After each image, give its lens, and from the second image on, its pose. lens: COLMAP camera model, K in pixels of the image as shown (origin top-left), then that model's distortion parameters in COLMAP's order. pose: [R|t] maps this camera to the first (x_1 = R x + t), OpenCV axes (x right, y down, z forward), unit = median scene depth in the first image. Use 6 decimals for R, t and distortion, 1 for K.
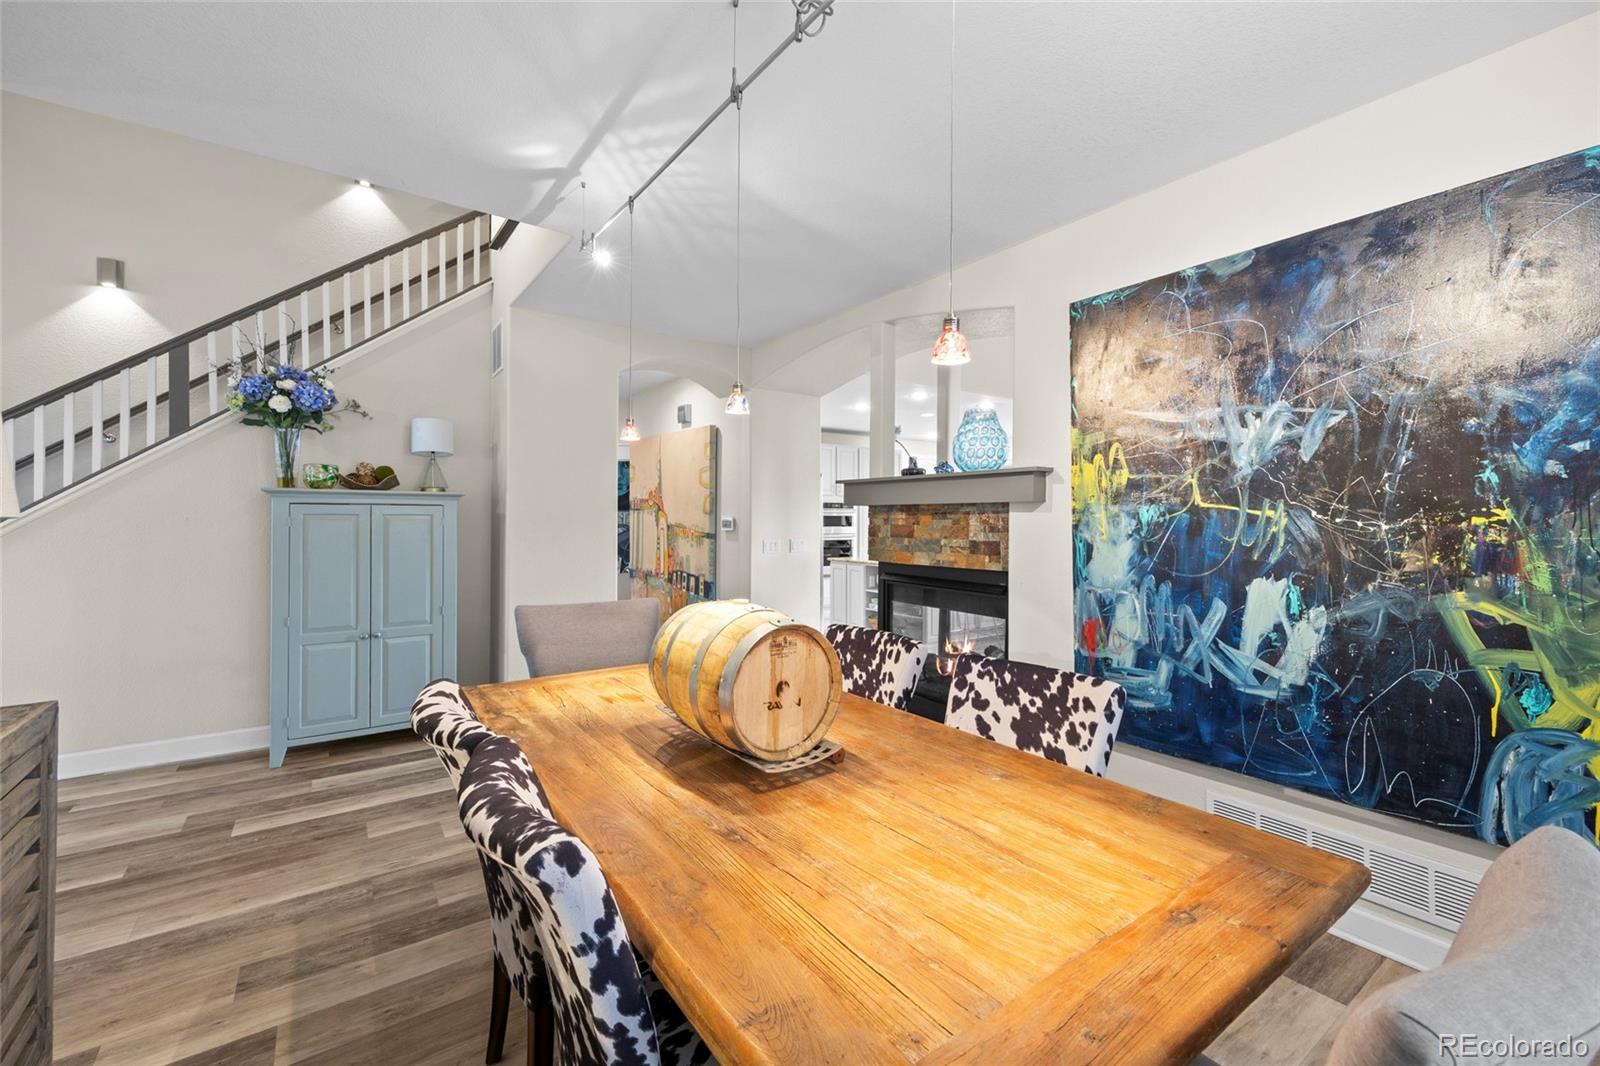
lens RADIAL K [[665.3, 0, 793.6], [0, 665.3, 519.3], [0, 0, 1]] dist [0.002962, 0.000065]
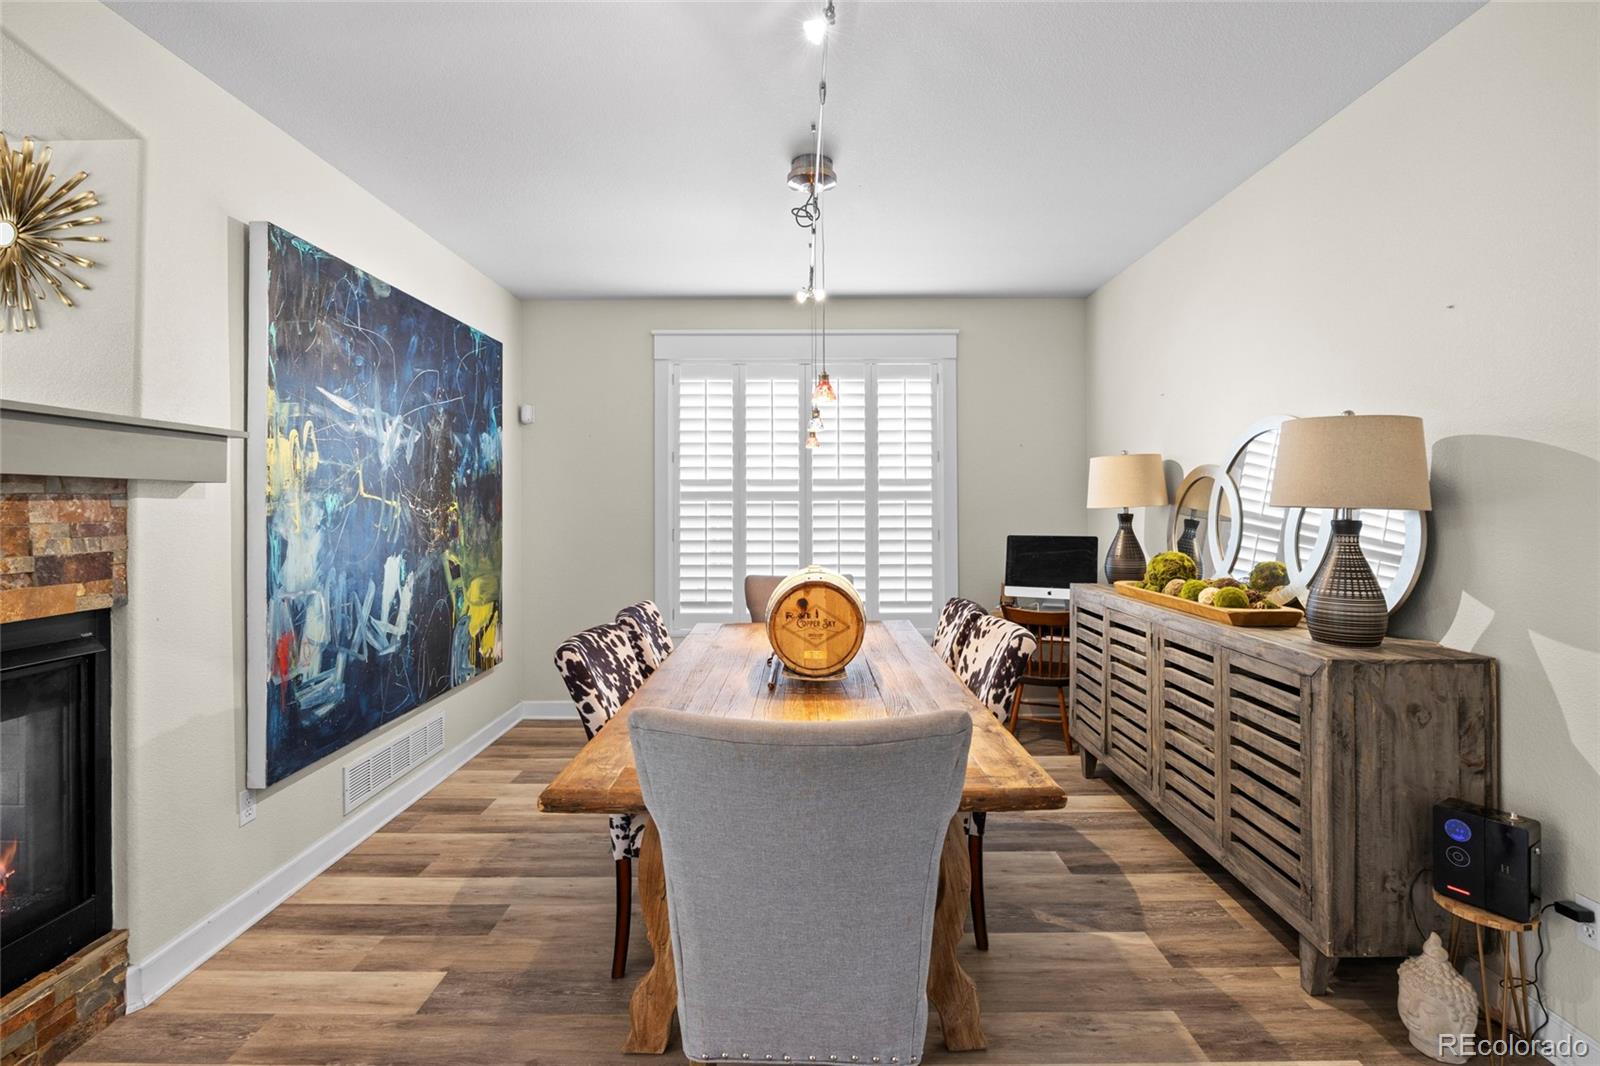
lens RADIAL K [[737.4, 0, 824.9], [0, 737.4, 504.1], [0, 0, 1]] dist [-0.013394, 0.002042]
pose [[-0.836032, 0.001134, 0.548679, -0.629031], [0.000463, 0.999999, -0.001362, -0.005161], [-0.548680, -0.000885, -0.836032, 1.509263]]
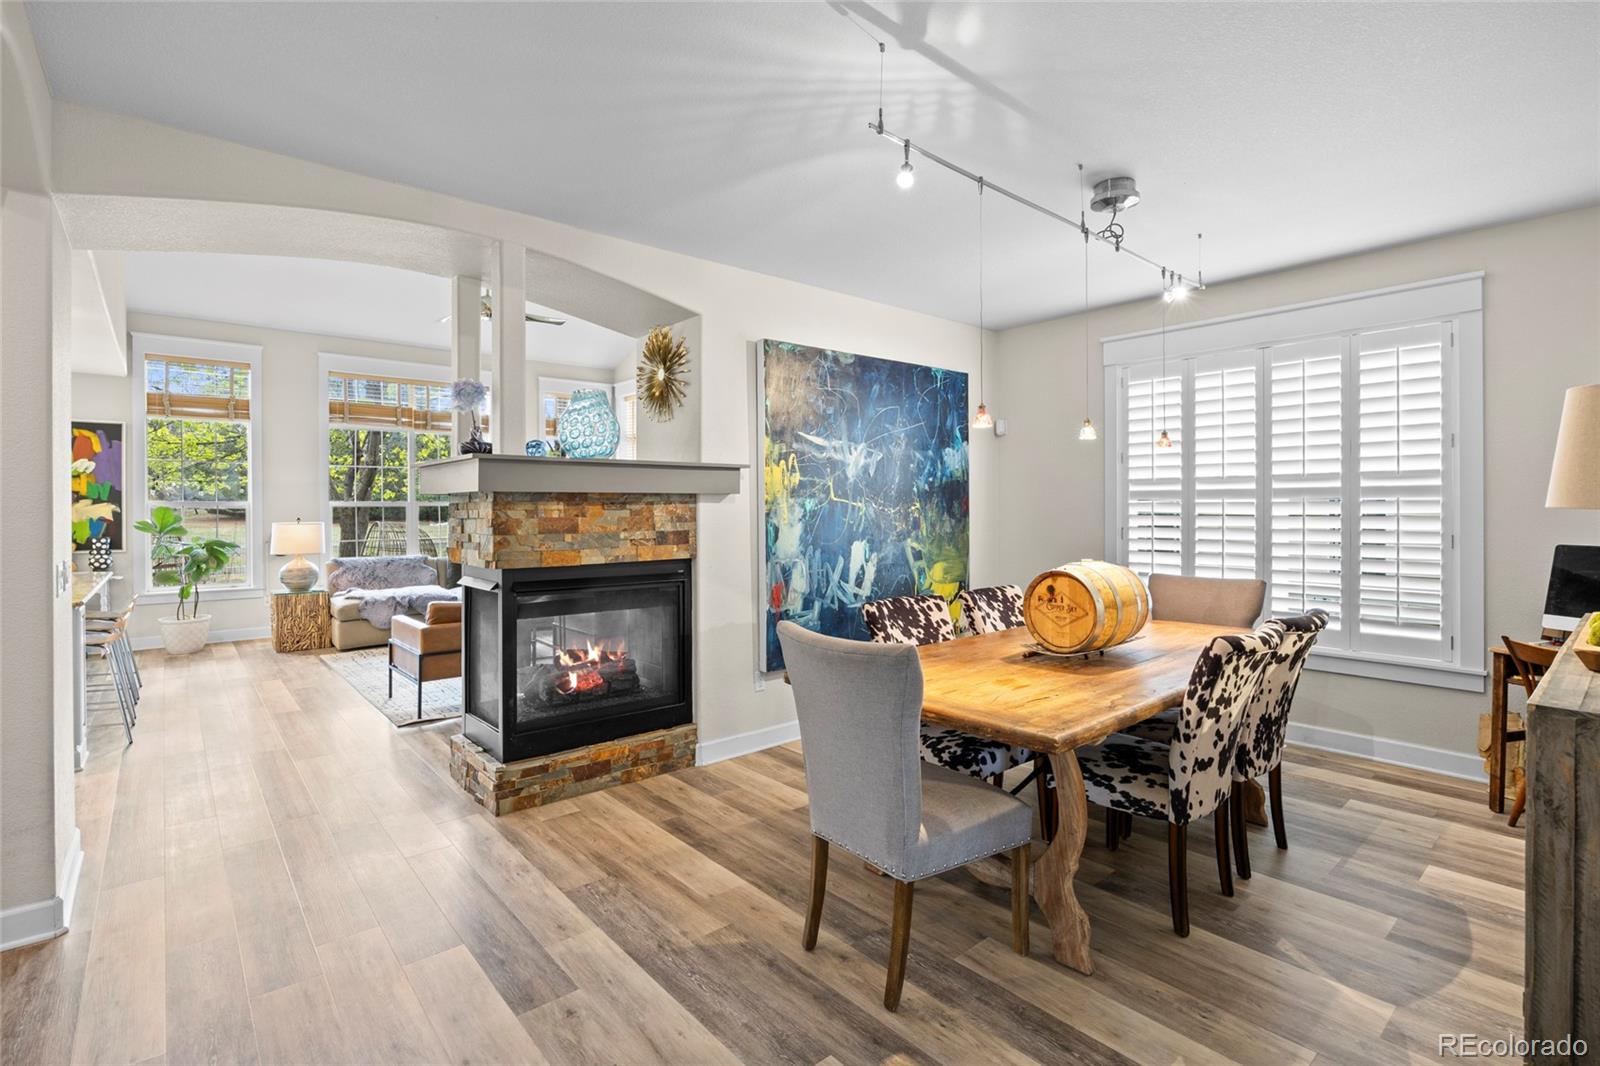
lens RADIAL K [[775.0, 0, 799.5], [0, 775.0, 517.1], [0, 0, 1]] dist [-0.009135, 0.000427]
pose [[-0.115567, -0.015048, 0.993186, -1.193804], [0.005301, 0.999862, 0.015766, -0.007776], [-0.993286, 0.007087, -0.115472, 1.242181]]
